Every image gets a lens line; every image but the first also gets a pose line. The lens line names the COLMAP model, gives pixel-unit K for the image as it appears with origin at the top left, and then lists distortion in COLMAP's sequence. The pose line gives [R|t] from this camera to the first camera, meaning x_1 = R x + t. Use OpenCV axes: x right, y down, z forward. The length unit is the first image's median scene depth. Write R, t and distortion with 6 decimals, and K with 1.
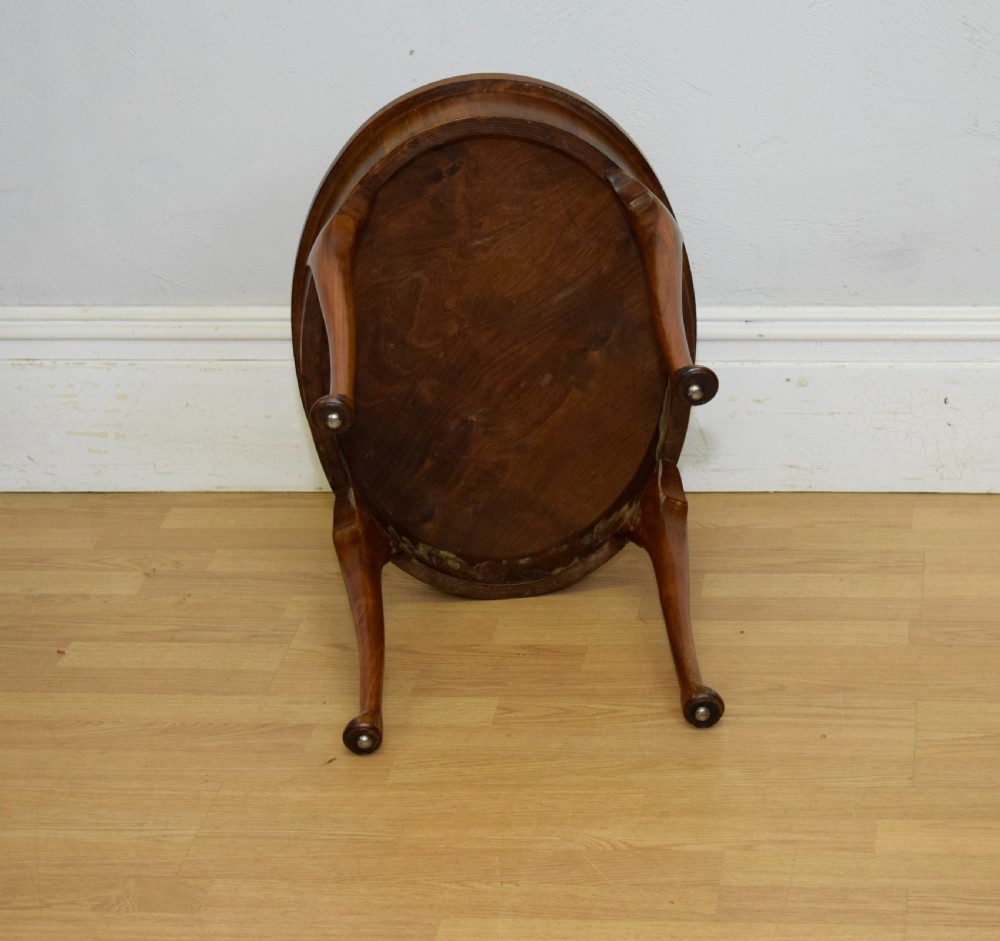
lens RADIAL K [[3224.2, 0, 589.1], [0, 3224.2, 488.1], [0, 0, 1]] dist [-0.028689, 0.021651]
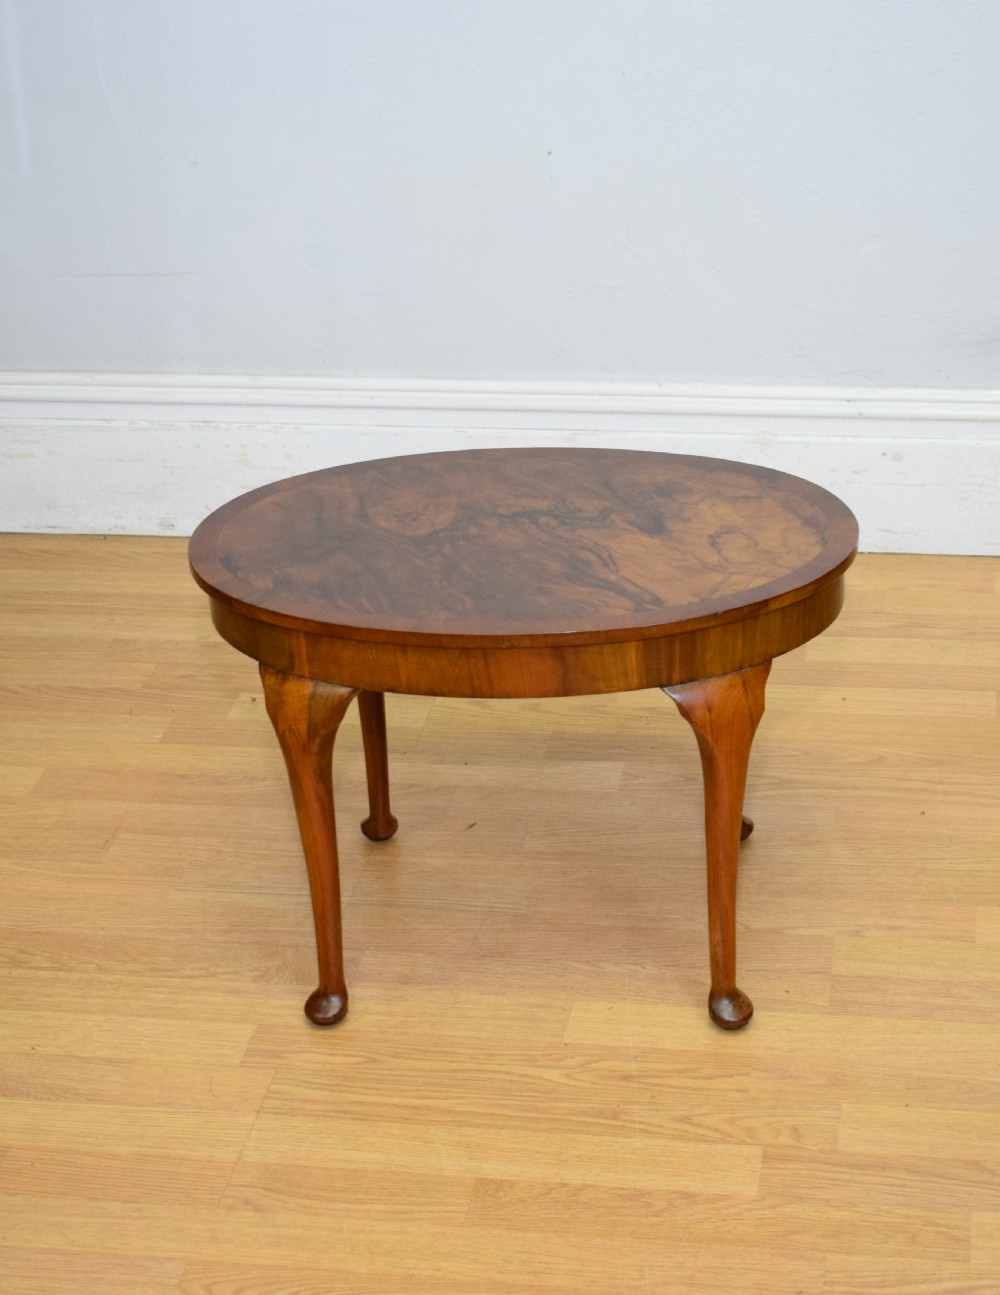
lens RADIAL K [[2453.9, 0, 528.8], [0, 2453.9, 645.8], [0, 0, 1]] dist [-0.022273, -0.051936]
pose [[0.998498, 0.017903, -0.051781, -0.016814], [-0.012427, 0.994480, 0.104189, -0.058792], [0.053361, -0.103389, 0.993209, 0.160259]]
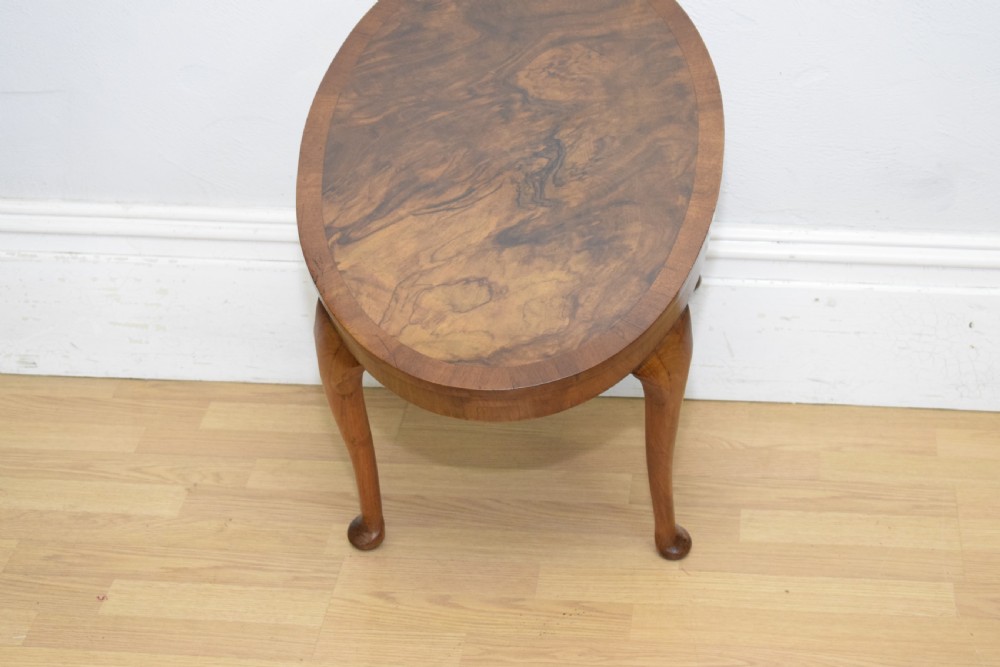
lens RADIAL K [[2289.1, 0, 500.0], [0, 2289.1, 333.5], [0, 0, 1]] dist [-0.026685, -0.011093]
pose [[0.999730, 0.020143, 0.011548, -0.050546], [-0.021351, 0.992979, 0.116348, -0.113685], [-0.009123, -0.116563, 0.993141, 0.302545]]
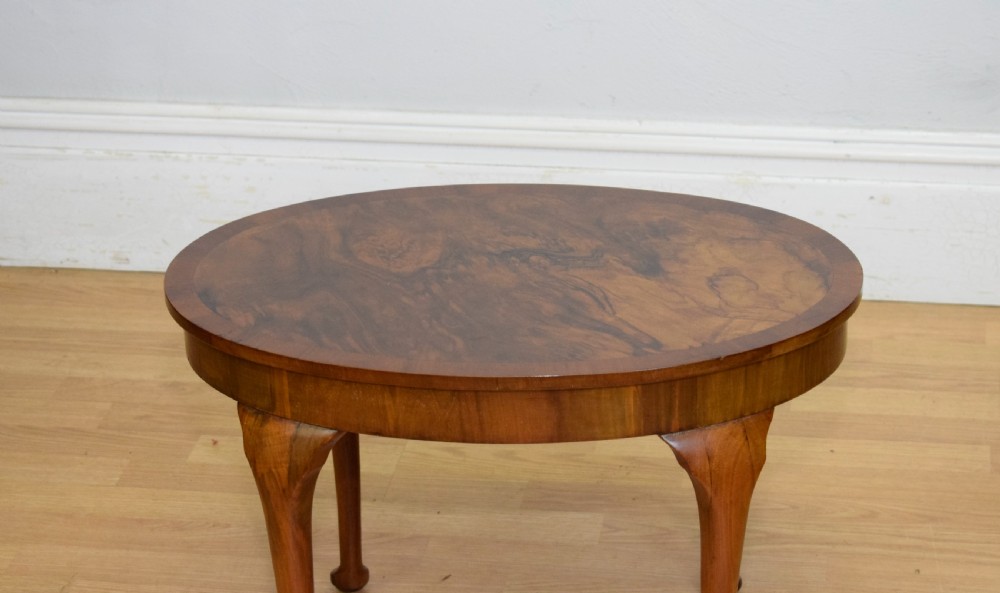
lens RADIAL K [[2565.3, 0, 498.7], [0, 2565.3, 273.3], [0, 0, 1]] dist [-0.025884, 0.002683]
pose [[0.998852, 0.032073, -0.035581, -0.033378], [-0.030029, 0.997947, 0.056568, -0.057198], [0.037322, -0.055435, 0.997765, 0.156922]]
